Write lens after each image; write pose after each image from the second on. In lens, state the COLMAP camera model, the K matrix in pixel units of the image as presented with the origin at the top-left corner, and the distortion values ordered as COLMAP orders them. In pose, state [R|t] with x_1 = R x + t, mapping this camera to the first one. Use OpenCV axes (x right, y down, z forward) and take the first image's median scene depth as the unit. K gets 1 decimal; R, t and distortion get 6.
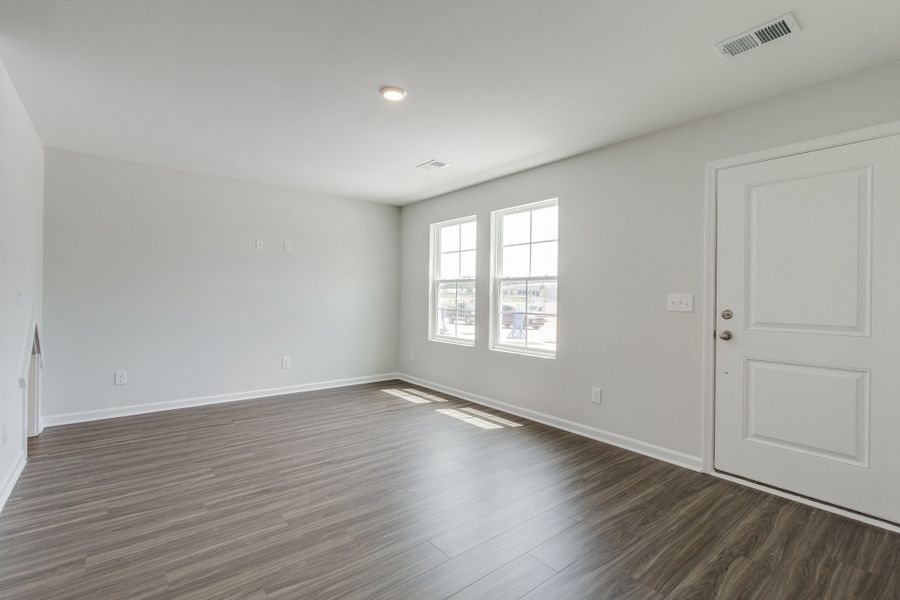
lens RADIAL K [[413.8, 0, 442.8], [0, 413.8, 294.5], [0, 0, 1]] dist [0.000369, 0.002341]
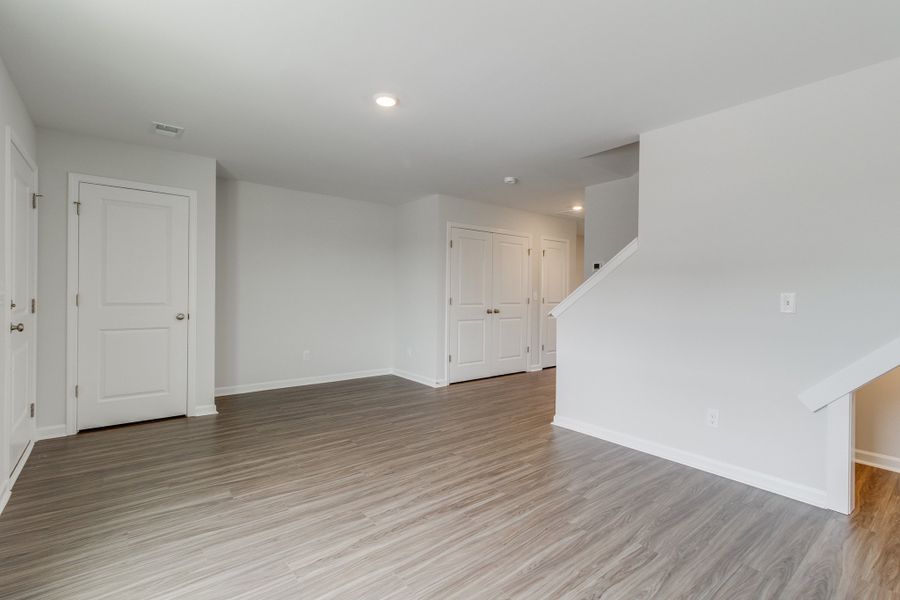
lens RADIAL K [[413.8, 0, 441.8], [0, 413.8, 296.1], [0, 0, 1]] dist [0.000369, 0.002341]
pose [[-0.999696, -0.024315, 0.004019, -0.193423], [-0.024281, 0.999671, 0.008223, -0.000914], [-0.004218, 0.008122, -0.999958, 1.434585]]
